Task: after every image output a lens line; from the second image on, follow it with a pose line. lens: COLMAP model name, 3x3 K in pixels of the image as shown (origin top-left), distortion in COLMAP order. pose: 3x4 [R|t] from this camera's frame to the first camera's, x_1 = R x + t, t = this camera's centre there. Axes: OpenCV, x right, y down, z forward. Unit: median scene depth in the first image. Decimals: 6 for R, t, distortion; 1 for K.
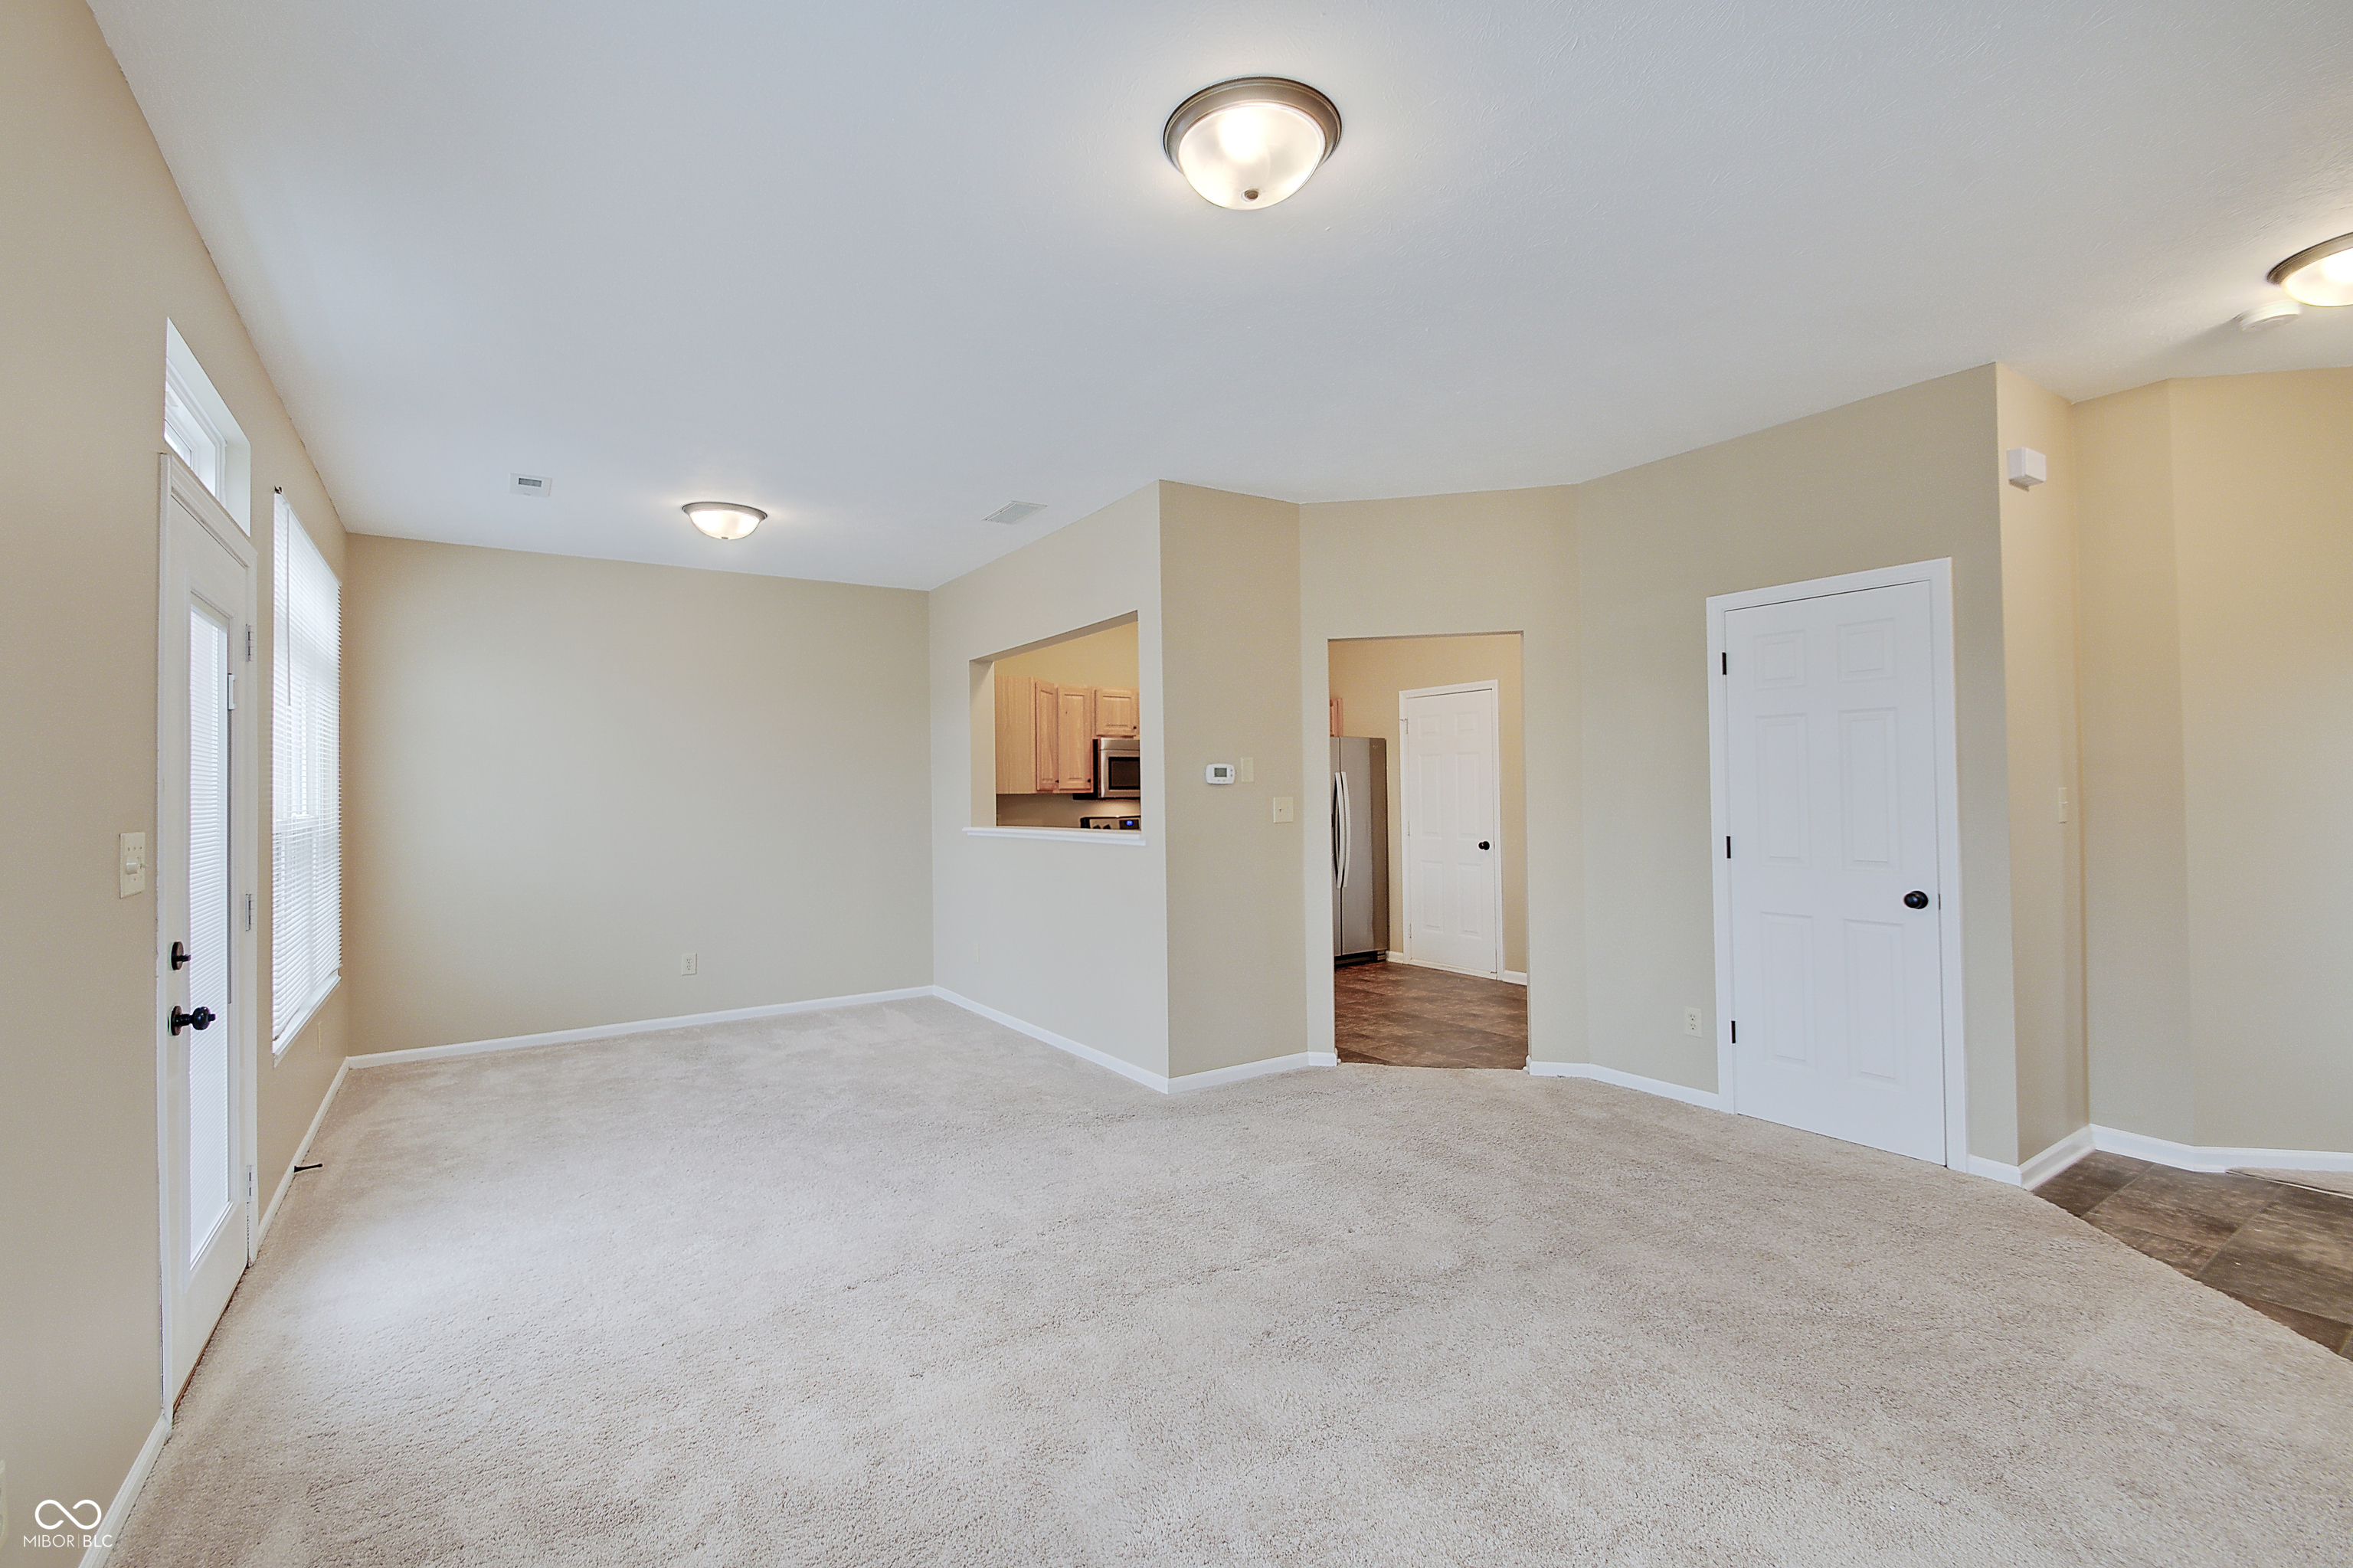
lens RADIAL K [[1026.5, 0, 1148.8], [0, 1026.5, 783.0], [0, 0, 1]] dist [0.021957, -0.016589]
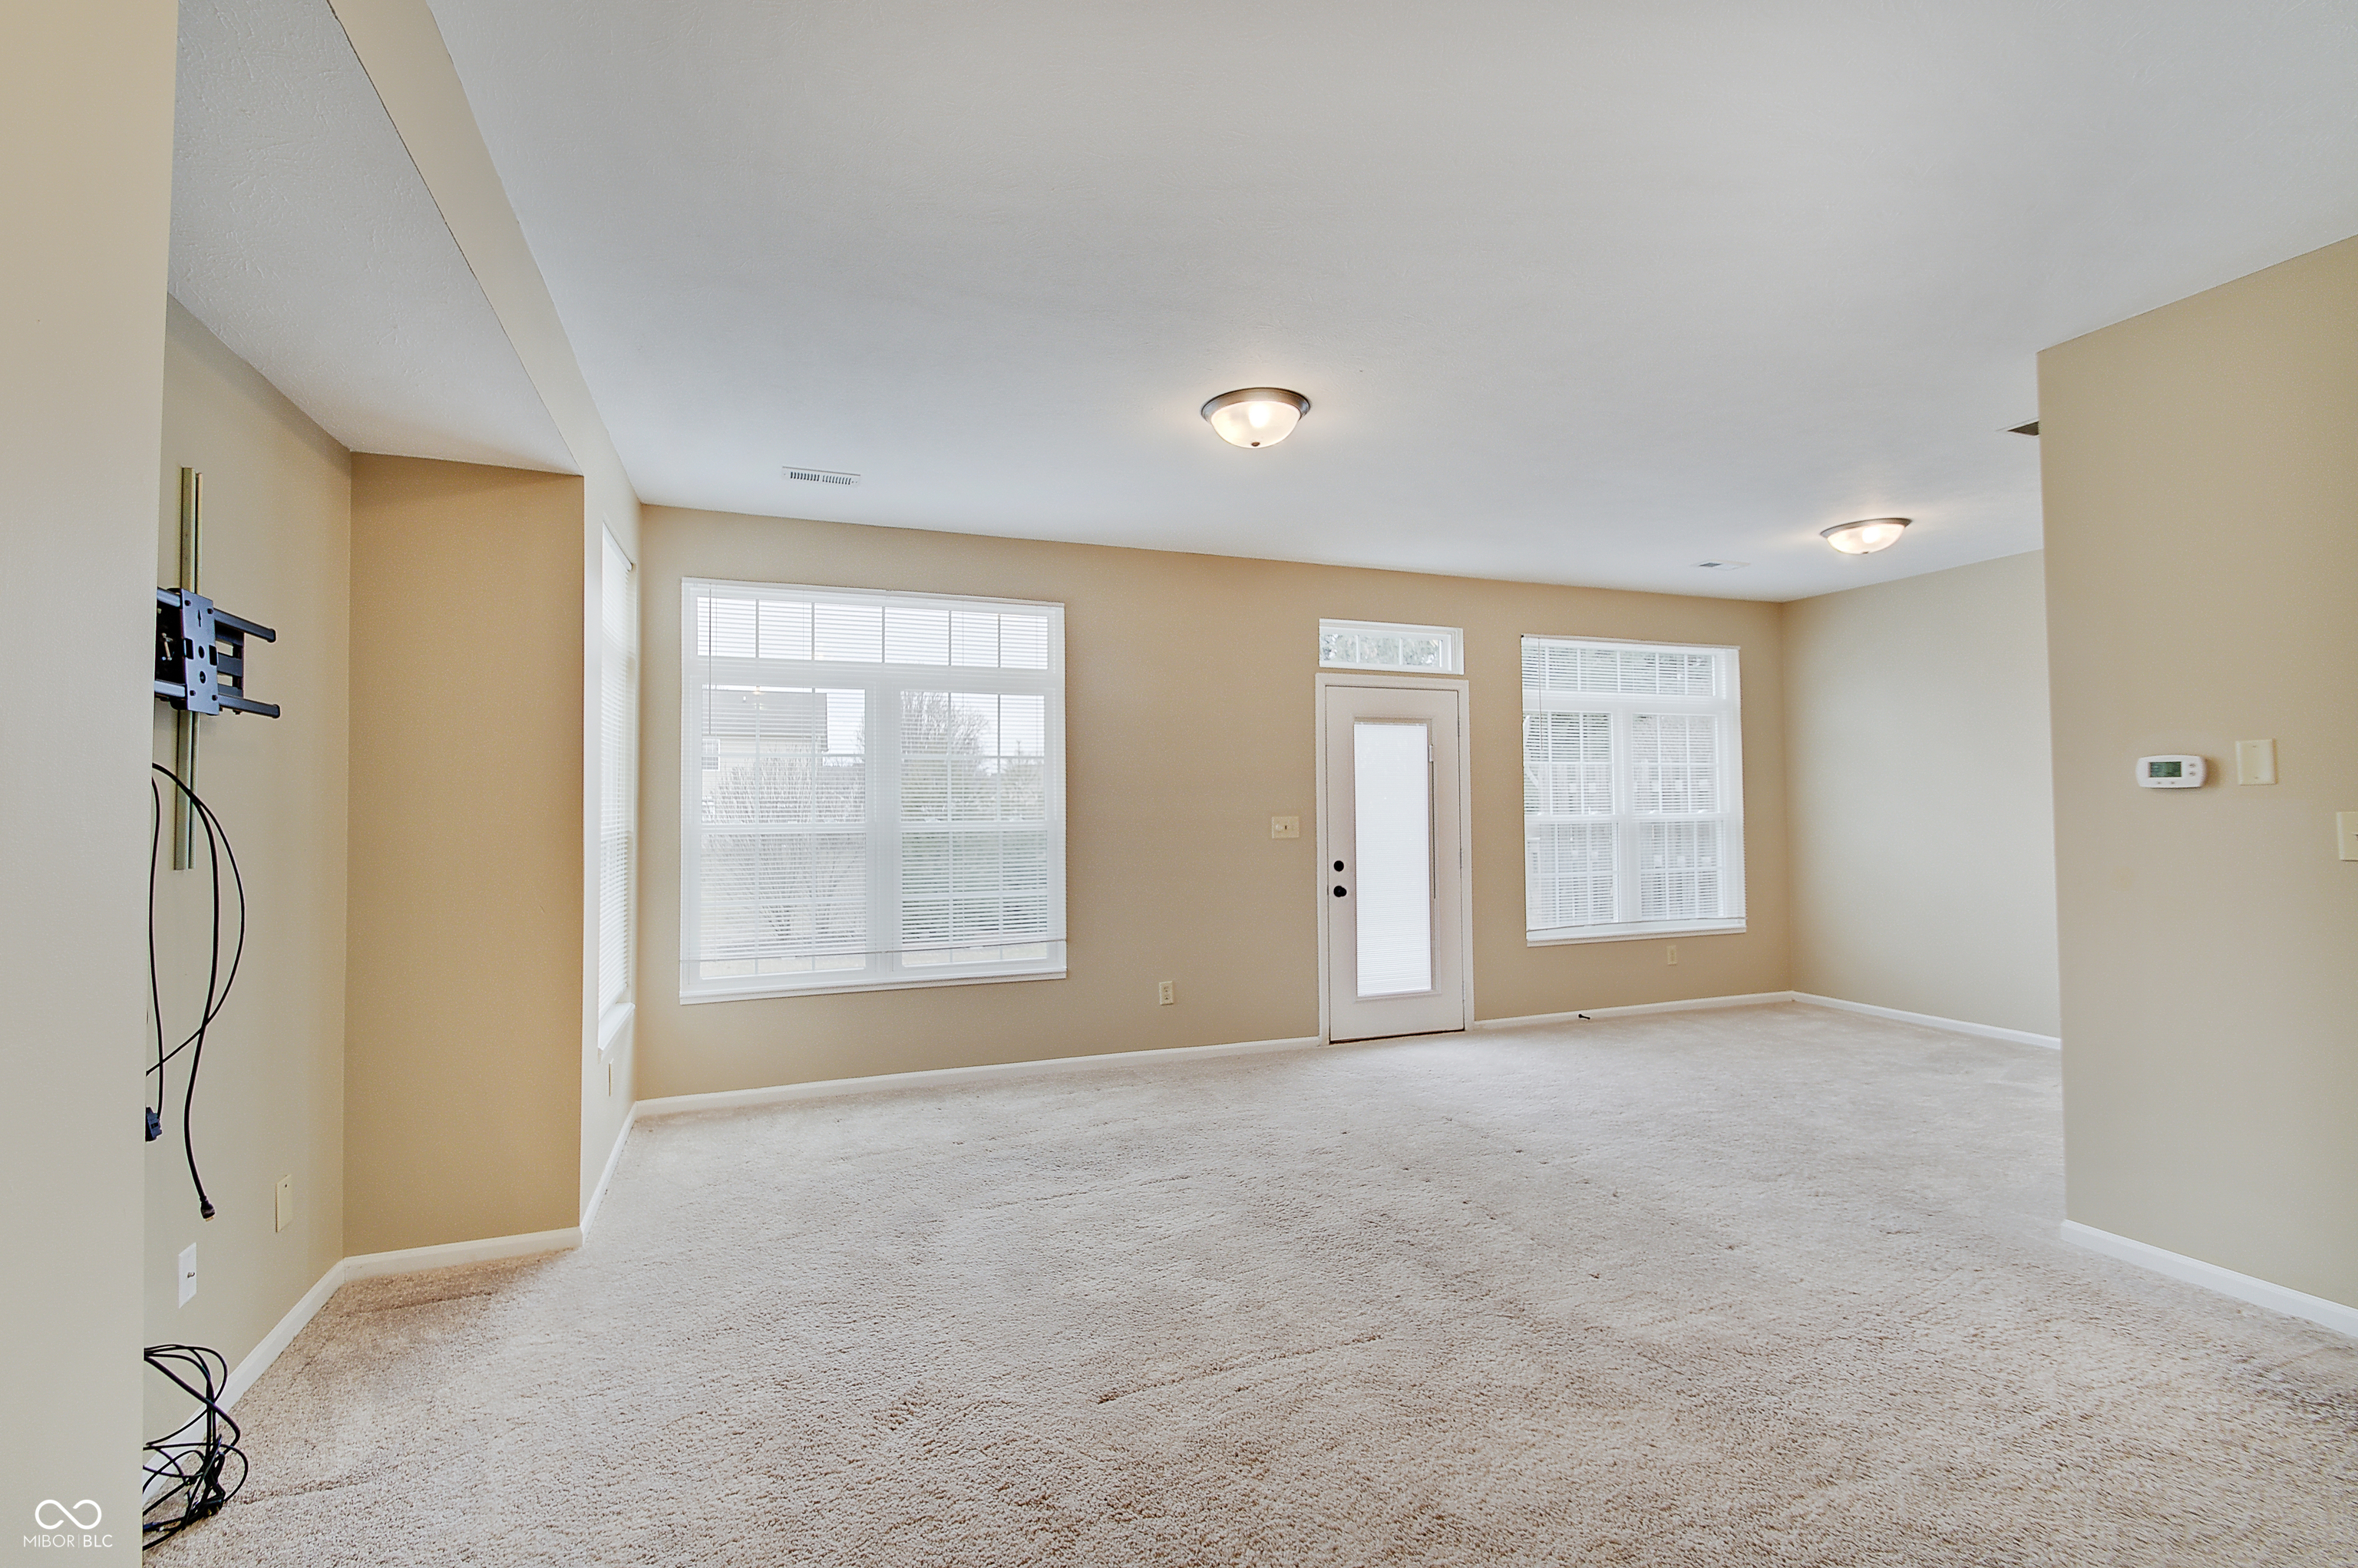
lens RADIAL K [[1006.6, 0, 1179.0], [0, 1006.6, 784.0], [0, 0, 1]] dist [-0.000531, 0.033557]
pose [[-0.218923, -0.016178, -0.975608, 0.794853], [0.022189, 0.999521, -0.021554, -0.001330], [0.975490, -0.026366, -0.218459, 0.566320]]
